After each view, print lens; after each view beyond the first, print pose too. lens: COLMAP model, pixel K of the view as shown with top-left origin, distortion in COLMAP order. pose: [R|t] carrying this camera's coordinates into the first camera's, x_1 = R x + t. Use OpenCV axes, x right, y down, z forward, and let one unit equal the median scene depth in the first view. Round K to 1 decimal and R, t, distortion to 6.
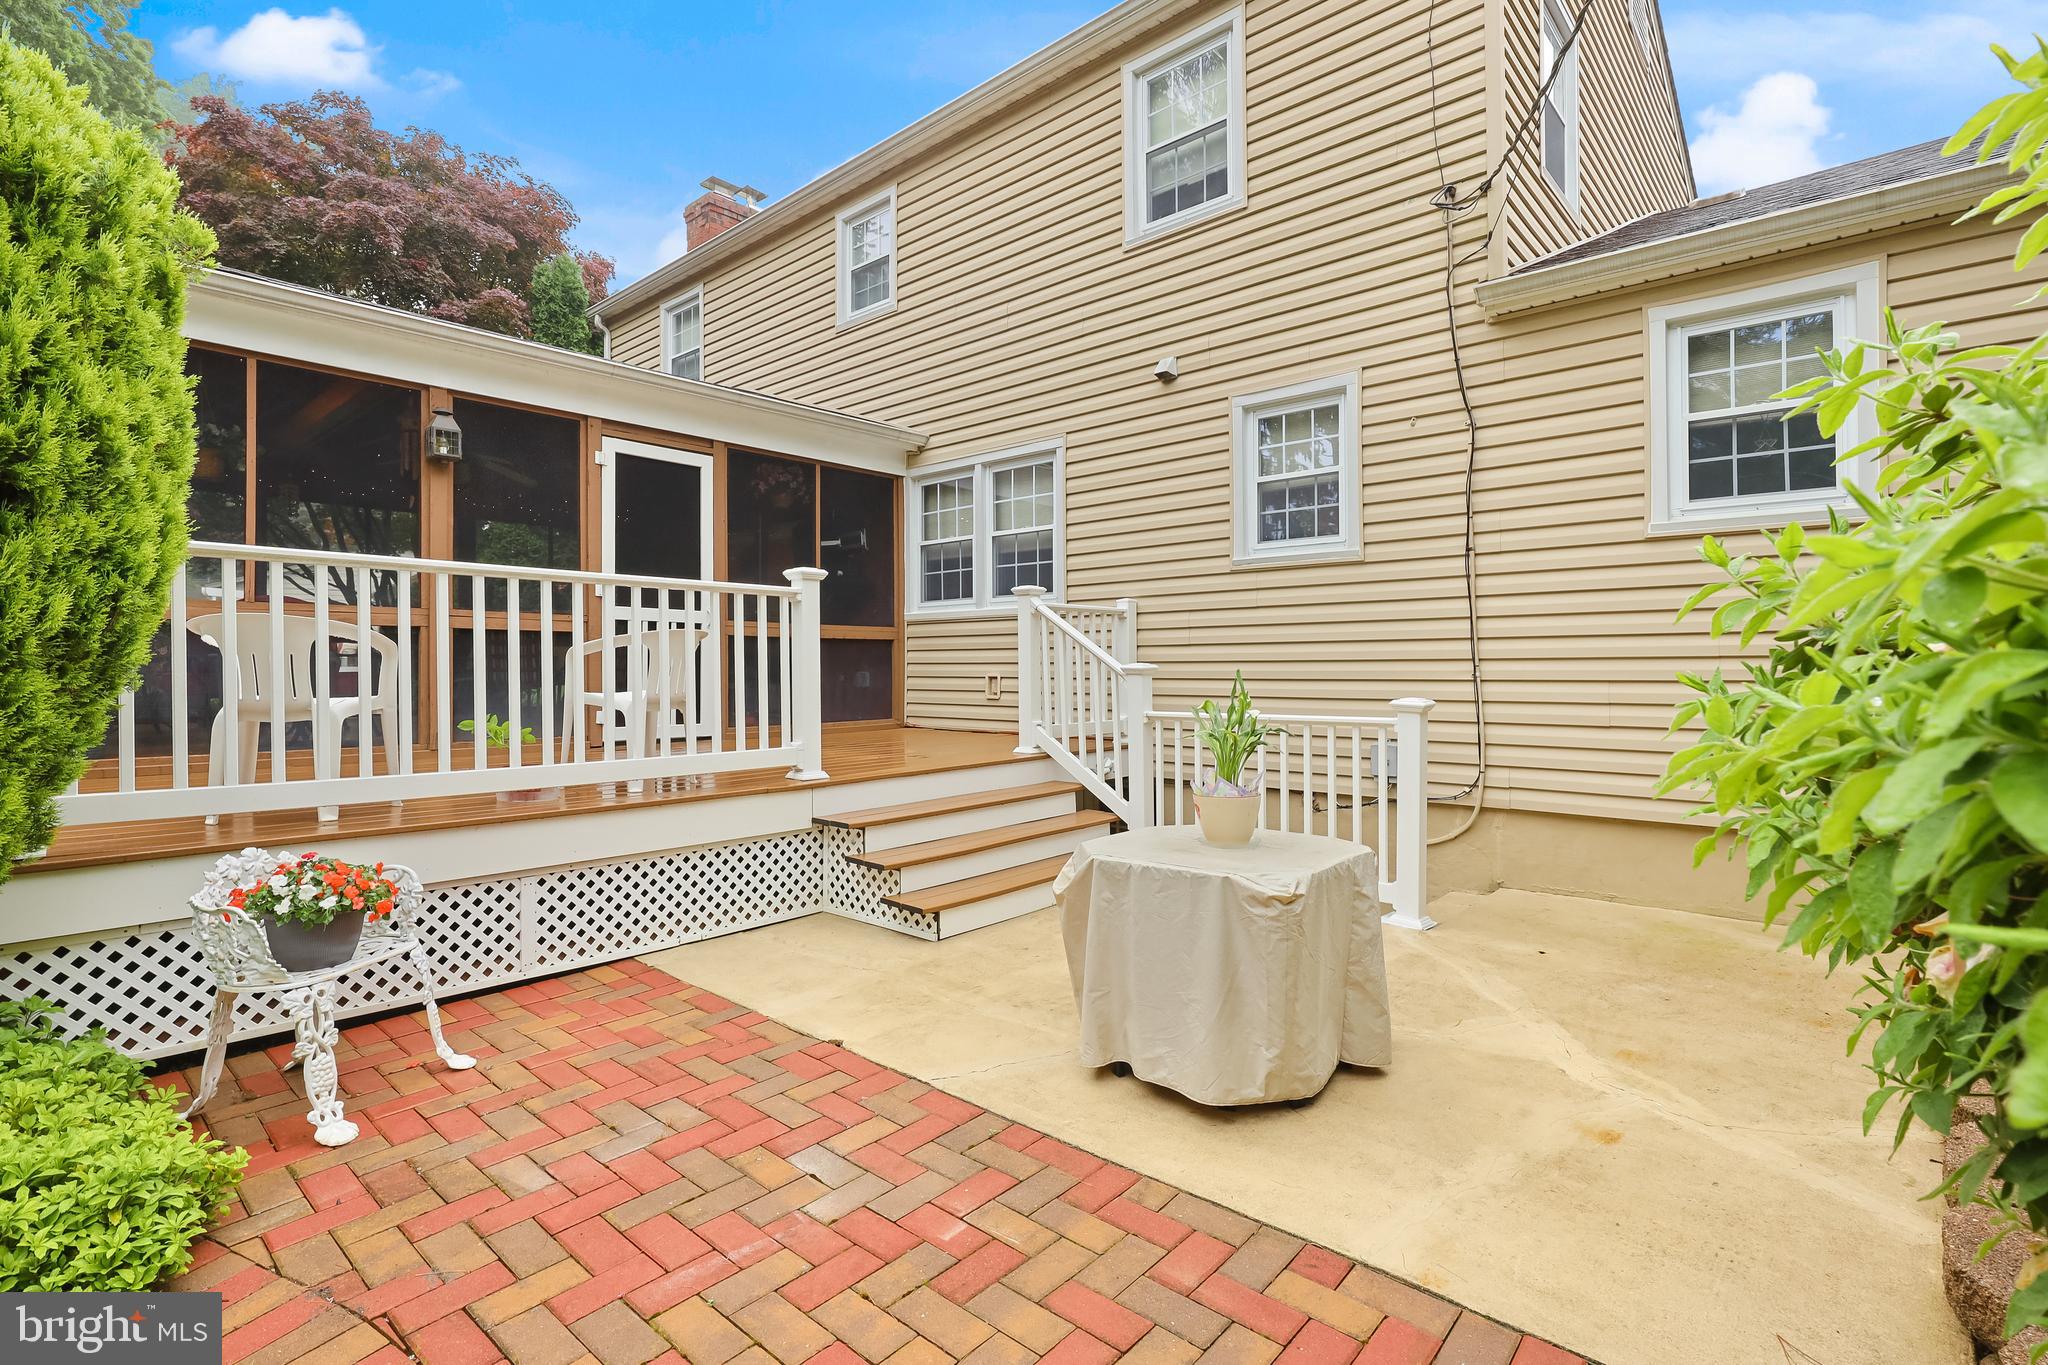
lens RADIAL K [[964.4, 0, 1027.5], [0, 964.4, 676.4], [0, 0, 1]] dist [0.011799, -0.000061]
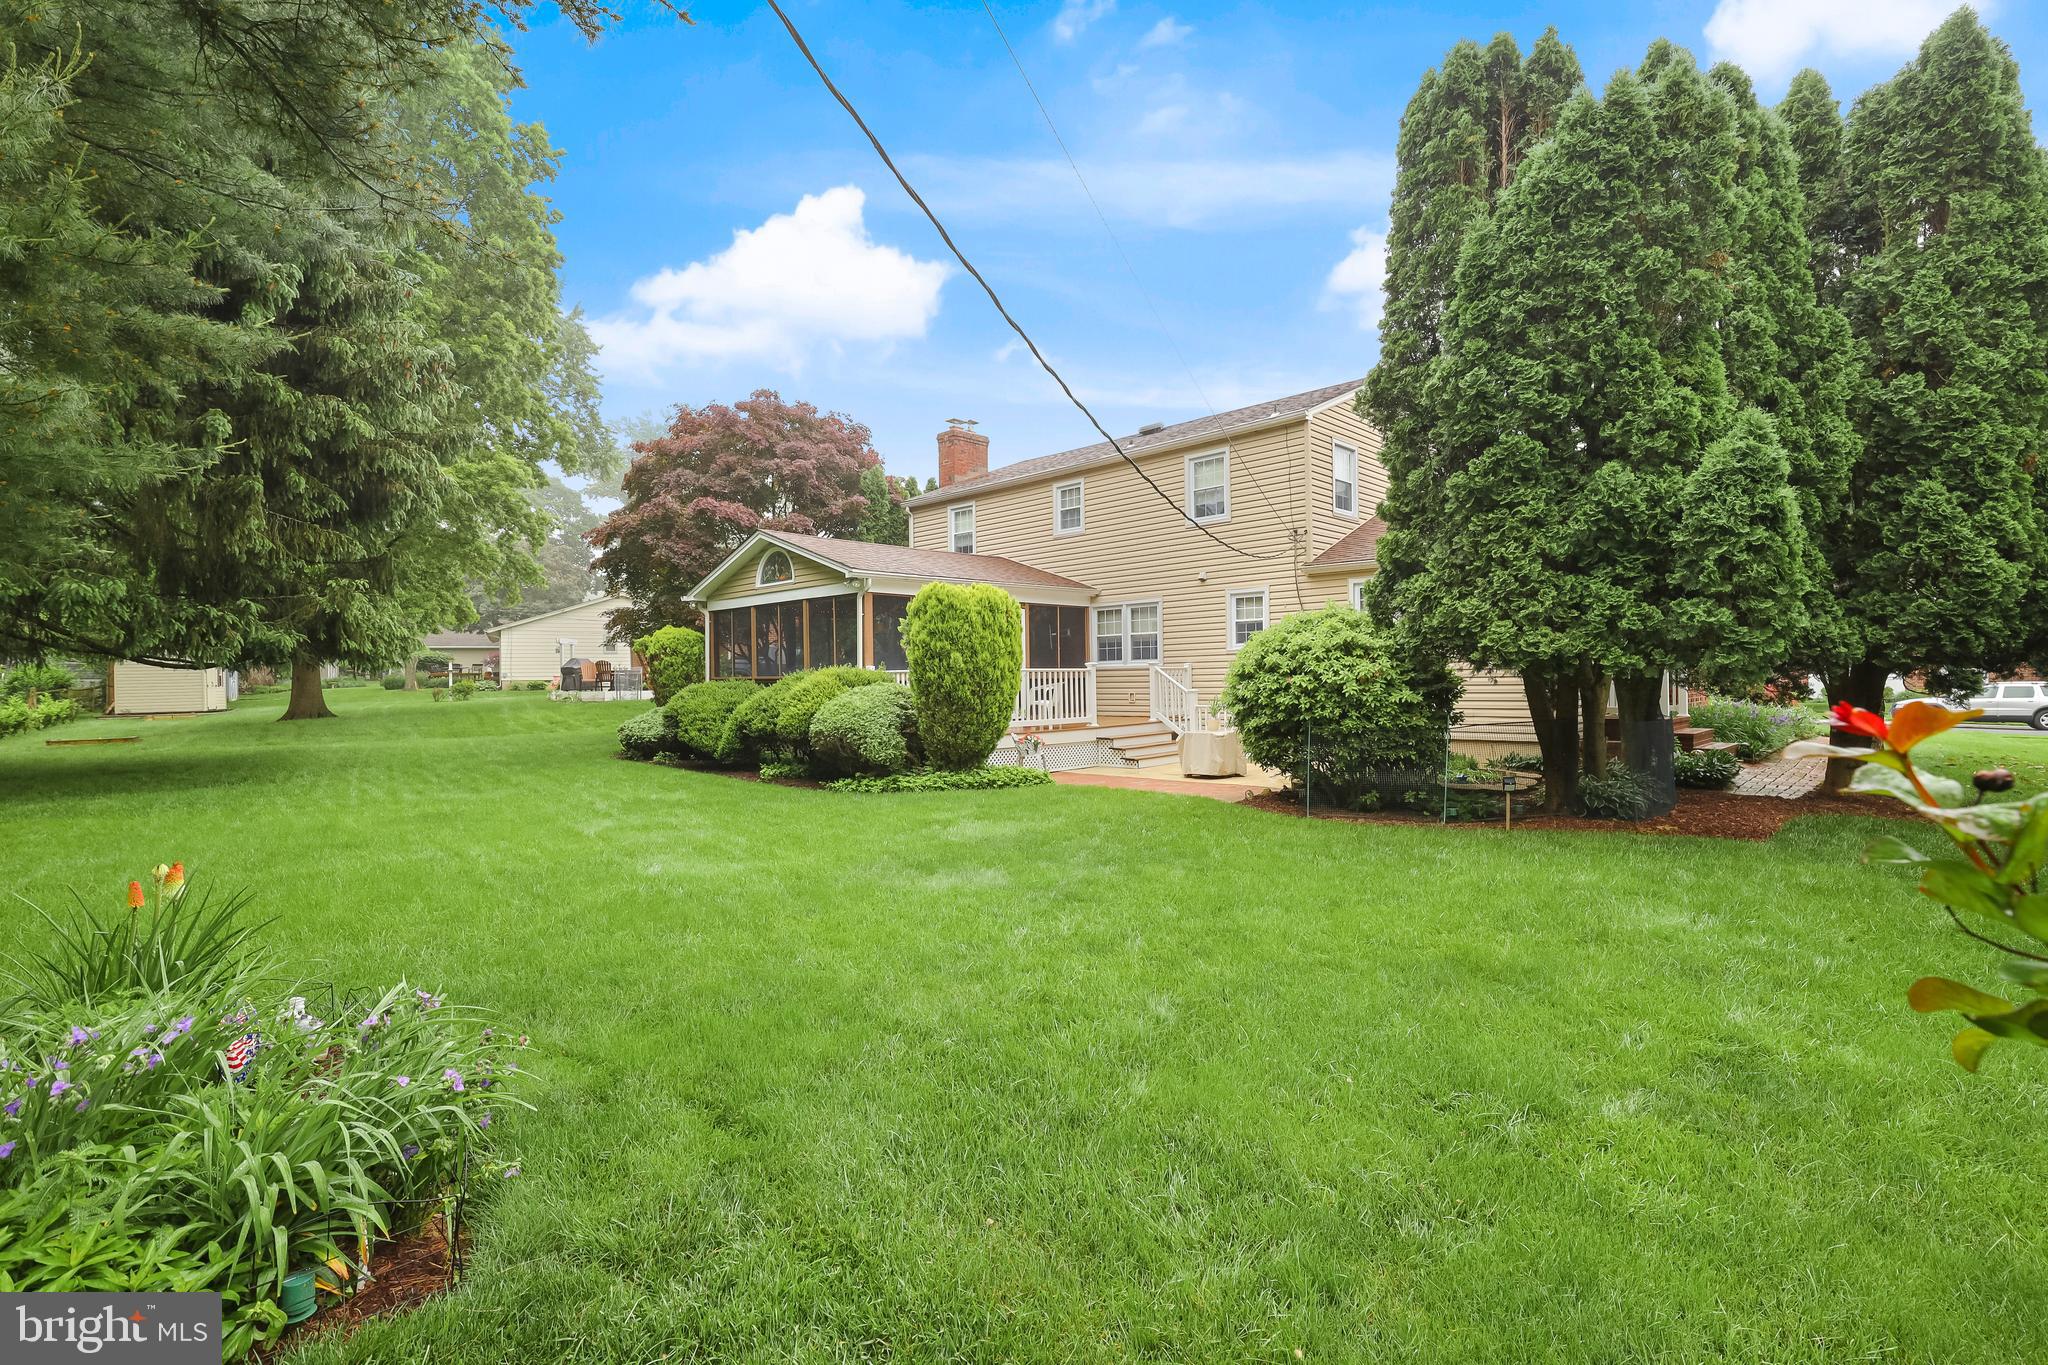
lens RADIAL K [[964.4, 0, 1037.7], [0, 964.4, 680.2], [0, 0, 1]] dist [0.011799, -0.000061]
pose [[0.998720, -0.011813, -0.049176, -0.199732], [0.011389, 0.999896, -0.008897, -0.019709], [0.049276, 0.008326, 0.998751, -1.846045]]
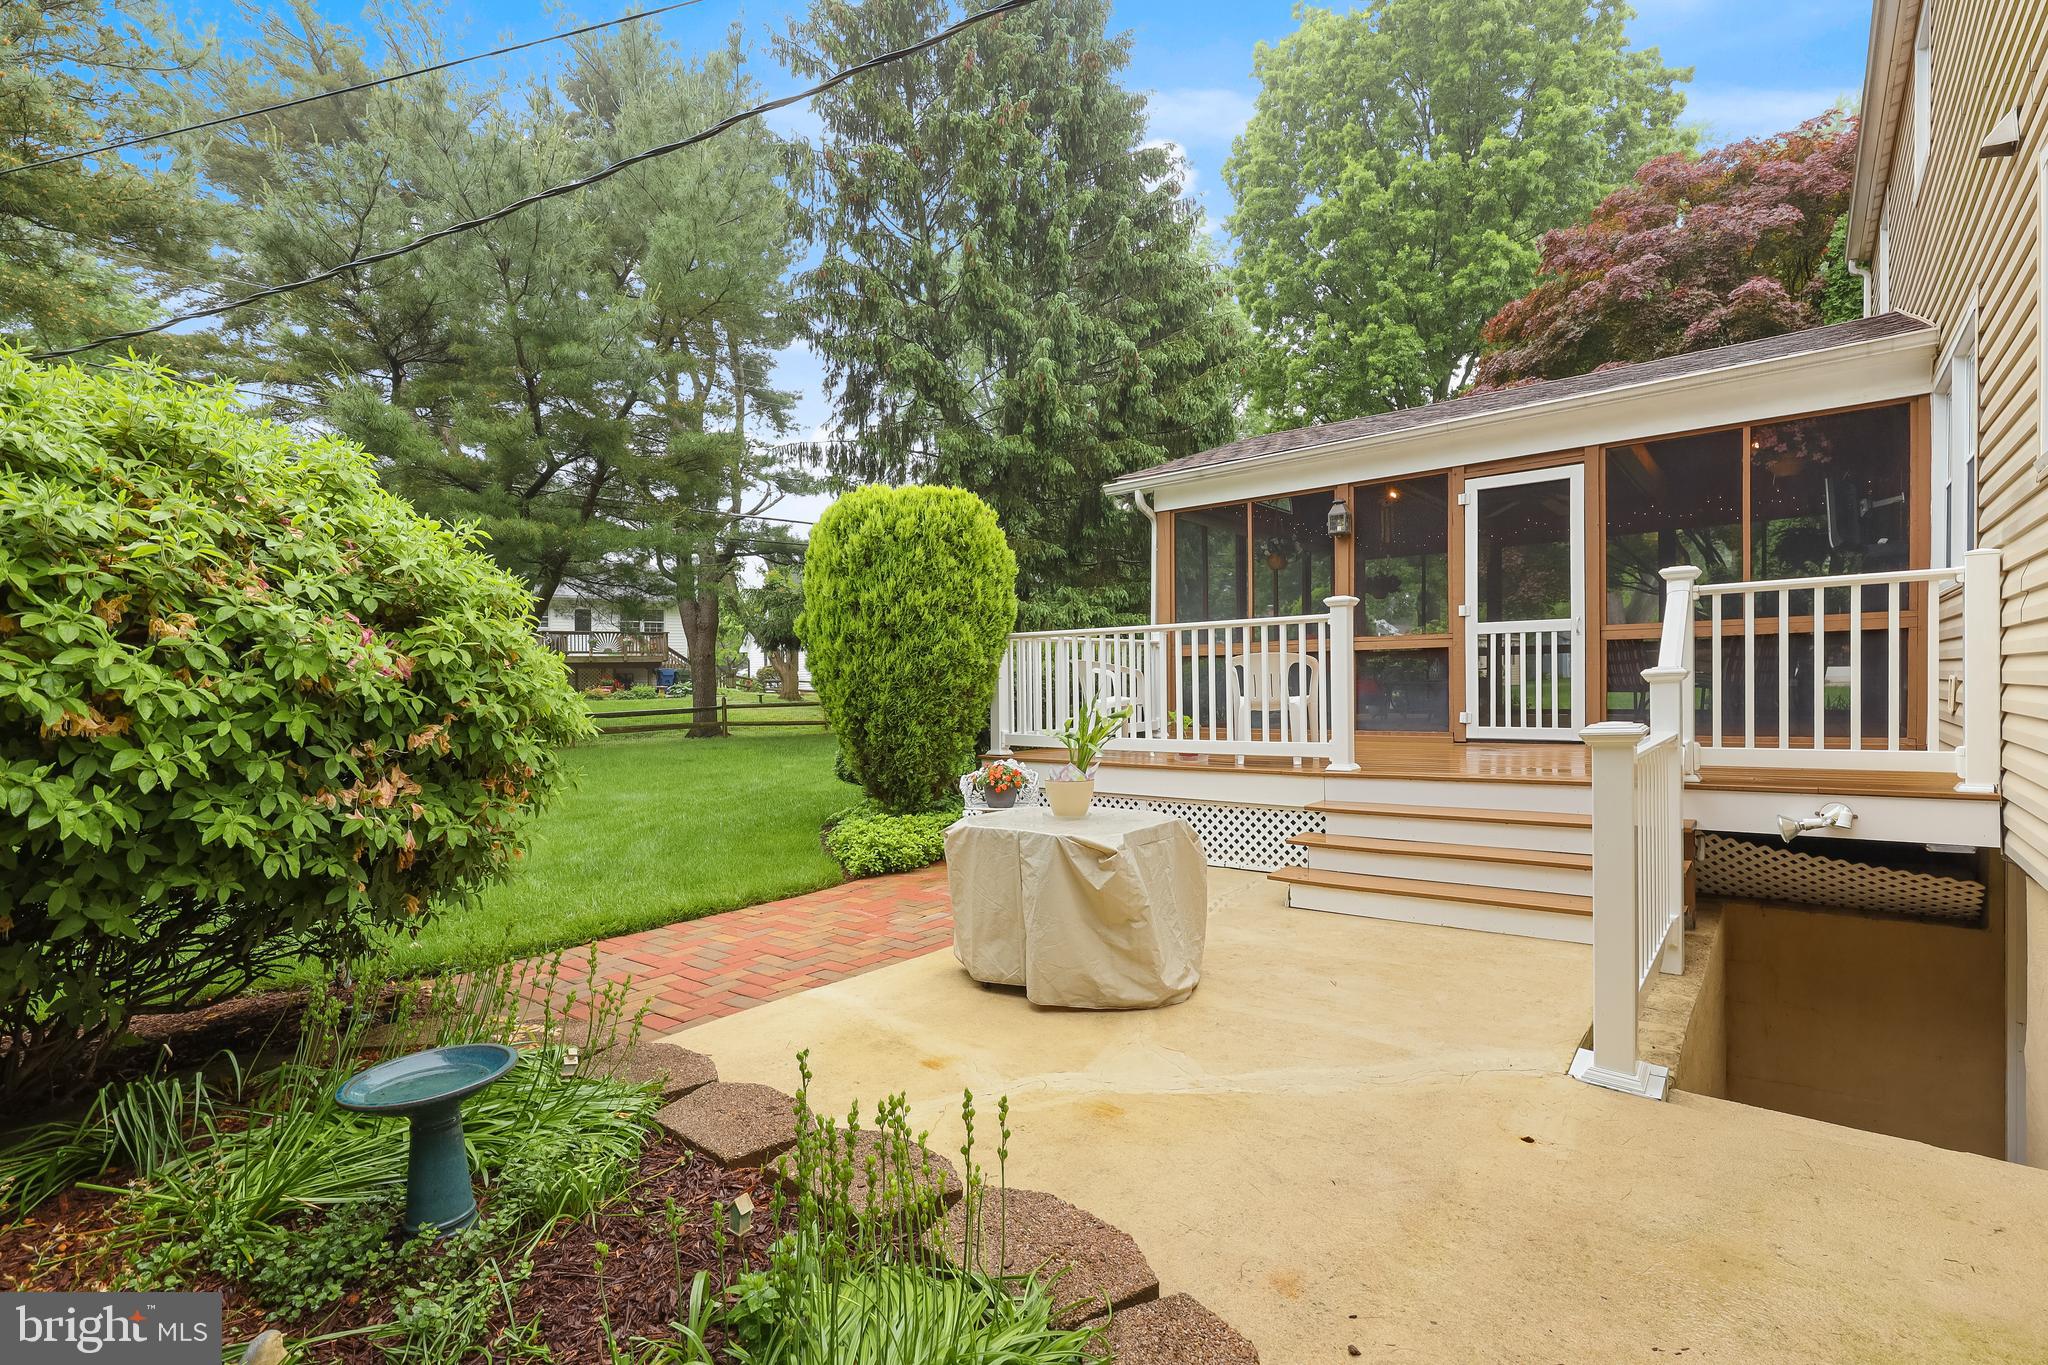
lens RADIAL K [[964.4, 0, 1034.2], [0, 964.4, 680.7], [0, 0, 1]] dist [0.011799, -0.000061]
pose [[0.039541, -0.004312, -0.999209, 0.732176], [0.003474, 0.999985, -0.004178, -0.000394], [0.999212, -0.003306, 0.039555, 0.436049]]
